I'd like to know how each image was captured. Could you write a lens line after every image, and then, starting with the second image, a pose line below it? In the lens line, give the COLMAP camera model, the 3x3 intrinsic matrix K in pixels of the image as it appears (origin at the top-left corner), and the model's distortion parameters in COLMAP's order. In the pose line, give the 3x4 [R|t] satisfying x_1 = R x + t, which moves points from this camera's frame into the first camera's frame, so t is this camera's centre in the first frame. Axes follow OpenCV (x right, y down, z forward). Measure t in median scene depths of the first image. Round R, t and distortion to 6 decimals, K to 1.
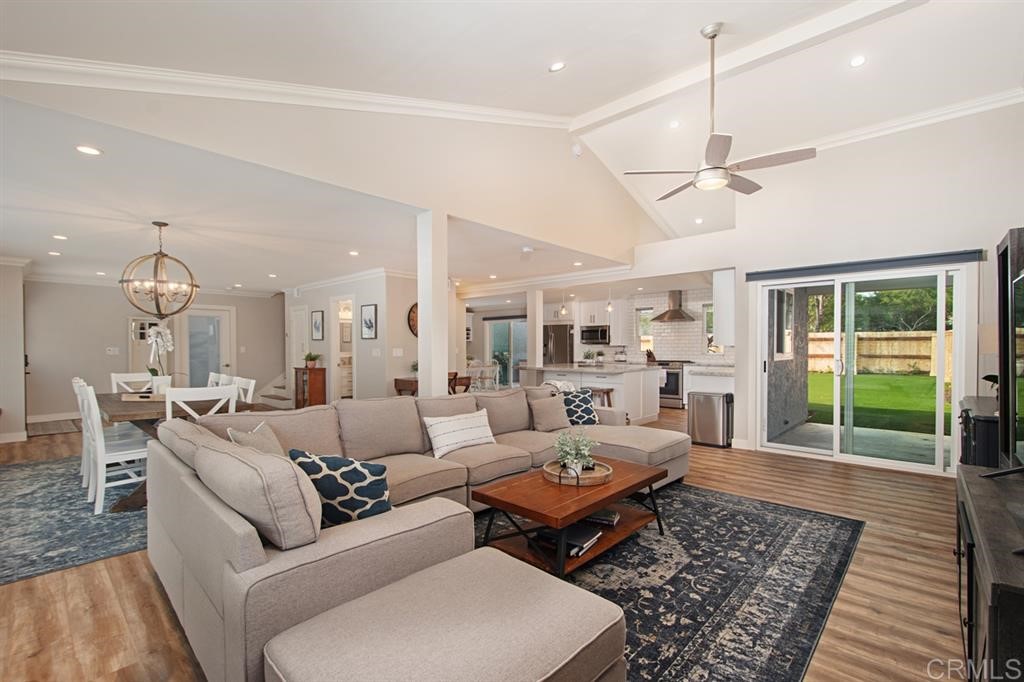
lens RADIAL K [[457.5, 0, 509.4], [0, 457.5, 343.7], [0, 0, 1]] dist [0.005403, -0.000163]
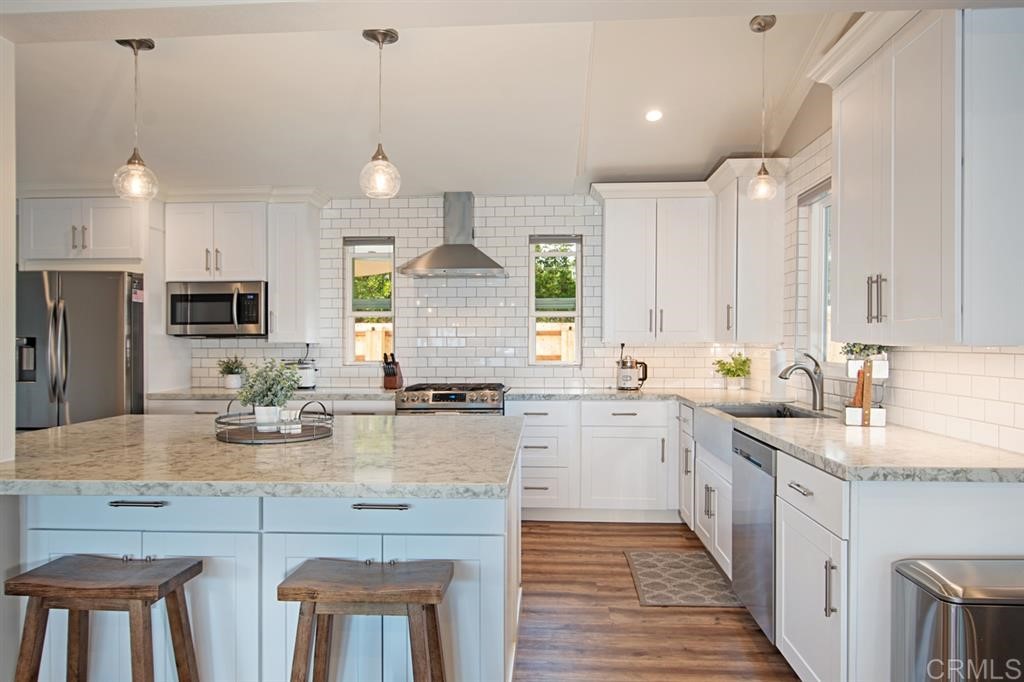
lens RADIAL K [[680.6, 0, 512.2], [0, 680.6, 340.6], [0, 0, 1]] dist [-0.010125, 0.000899]
pose [[0.765385, 0.002318, 0.643569, 0.039007], [-0.002488, 0.999997, -0.000644, 0.002255], [-0.643568, -0.001108, 0.765388, 0.512177]]
